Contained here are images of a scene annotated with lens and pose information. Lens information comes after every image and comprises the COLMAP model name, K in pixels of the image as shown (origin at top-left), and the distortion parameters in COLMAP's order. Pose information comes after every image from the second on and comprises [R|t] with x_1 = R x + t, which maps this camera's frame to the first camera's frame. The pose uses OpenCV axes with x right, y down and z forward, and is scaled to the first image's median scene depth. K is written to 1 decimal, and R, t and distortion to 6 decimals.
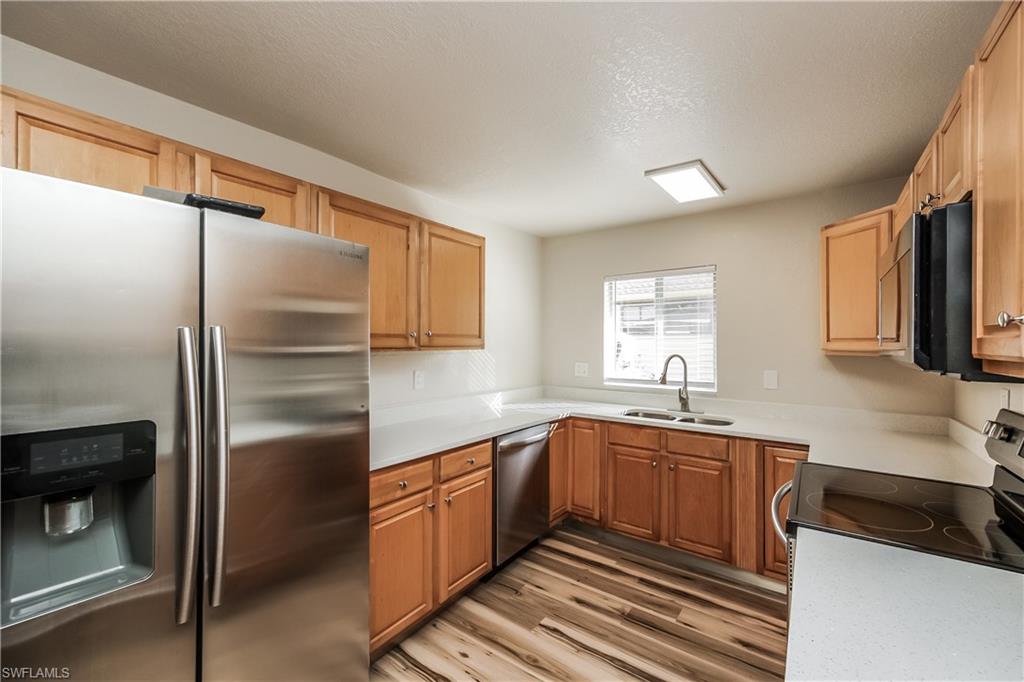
lens RADIAL K [[416.6, 0, 513.4], [0, 416.6, 341.9], [0, 0, 1]] dist [0.003160, 0.000065]
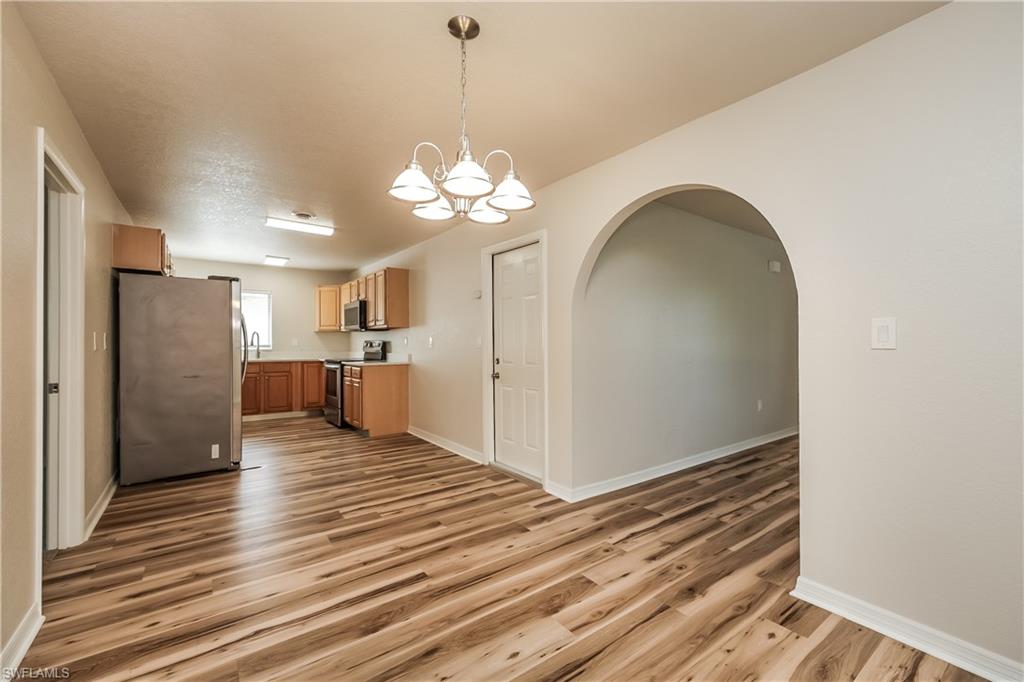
lens RADIAL K [[416.6, 0, 511.4], [0, 416.6, 340.6], [0, 0, 1]] dist [0.003160, 0.000065]
pose [[0.283552, 0.001019, 0.958956, -1.339500], [-0.003662, 0.999993, 0.000020, 0.073636], [-0.958950, -0.003518, 0.283554, -0.889549]]
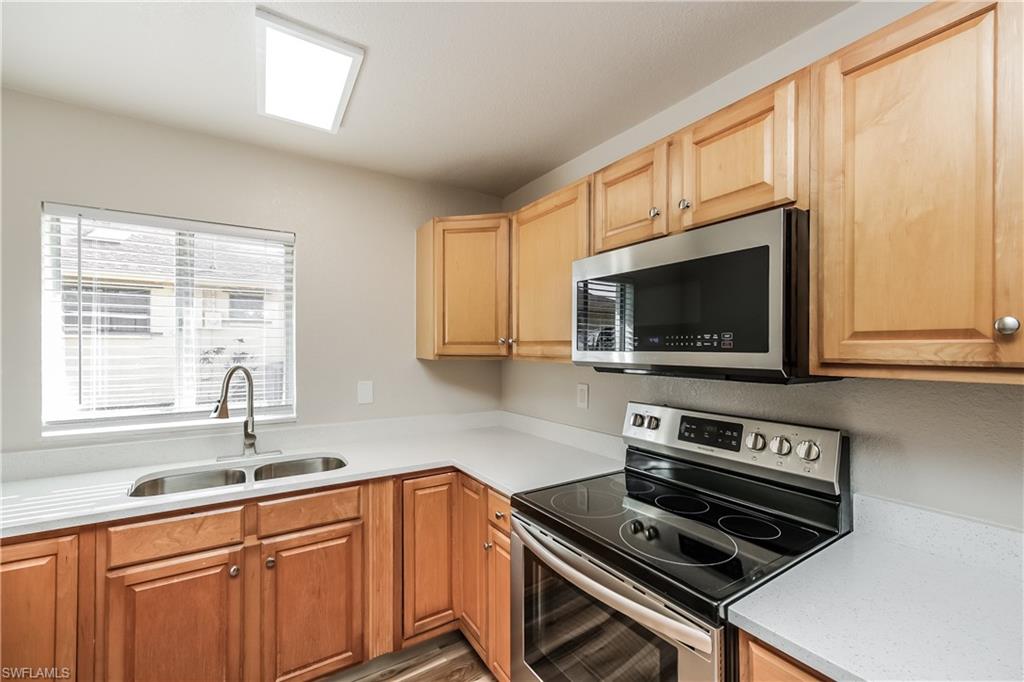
lens RADIAL K [[416.6, 0, 515.7], [0, 416.6, 351.2], [0, 0, 1]] dist [0.003160, 0.000065]
pose [[0.355202, -0.004517, 0.934779, -0.032635], [-0.004173, 0.999971, 0.006417, 0.004561], [-0.934780, -0.006180, 0.355173, 0.433835]]
